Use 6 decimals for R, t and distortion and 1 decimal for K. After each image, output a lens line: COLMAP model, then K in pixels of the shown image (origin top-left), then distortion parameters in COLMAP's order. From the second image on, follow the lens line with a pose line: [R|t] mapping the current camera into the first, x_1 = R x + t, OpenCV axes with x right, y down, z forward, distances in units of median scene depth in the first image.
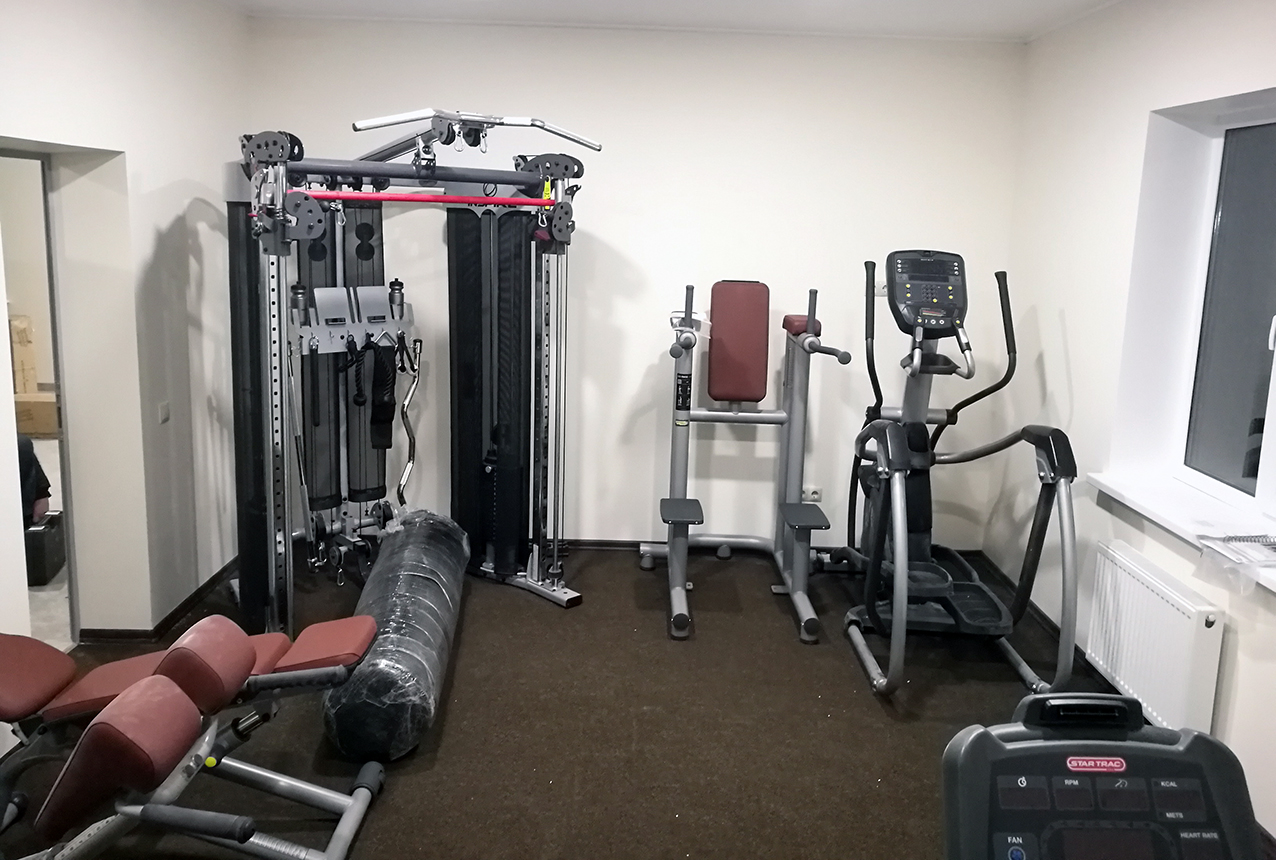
lens RADIAL K [[1009.5, 0, 661.7], [0, 1009.5, 442.5], [0, 0, 1]] dist [0.013963, 0.044597]
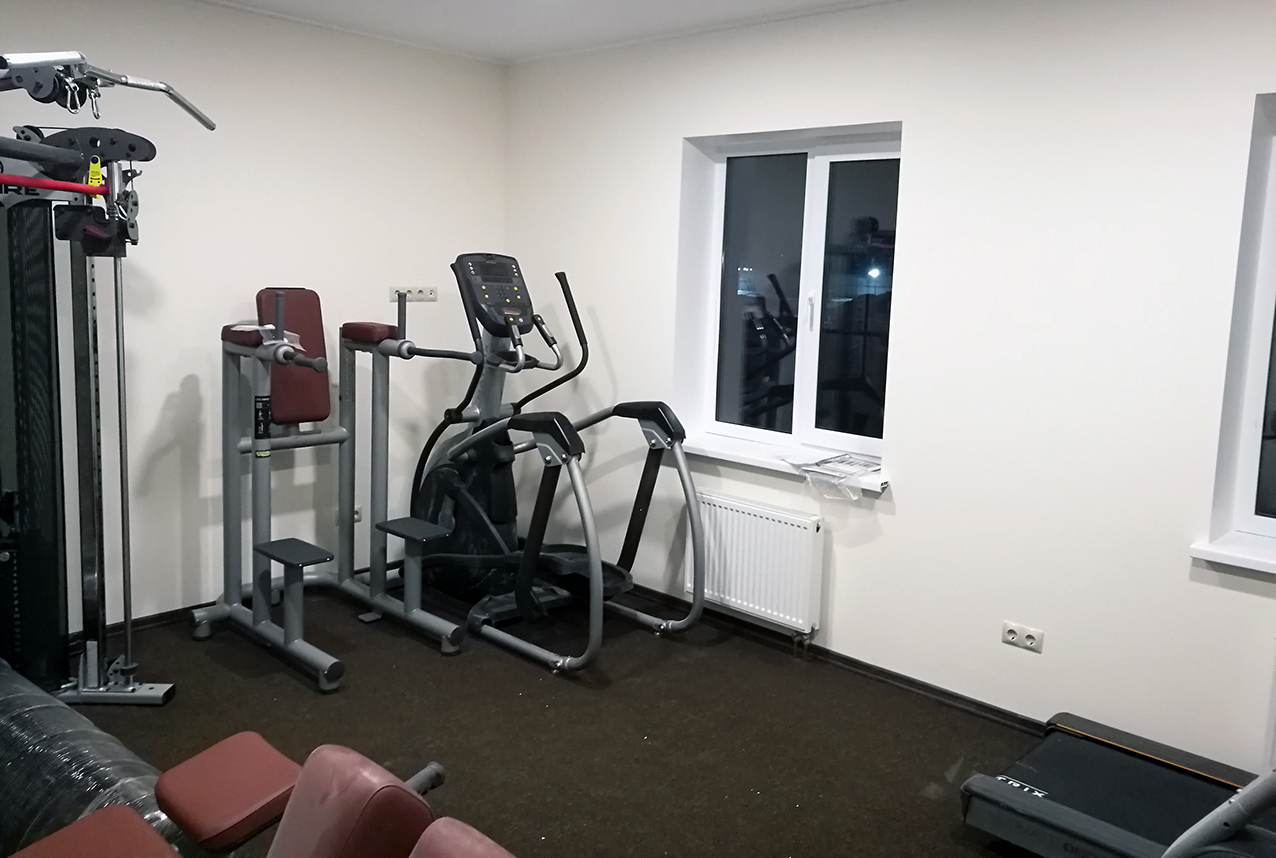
lens RADIAL K [[1005.2, 0, 659.0], [0, 1005.2, 441.3], [0, 0, 1]] dist [0.023295, 0.006553]
pose [[0.691876, -0.135447, 0.709198, -0.379004], [0.152354, 0.987517, 0.039970, -0.013393], [-0.705759, 0.080395, 0.703876, 0.160834]]
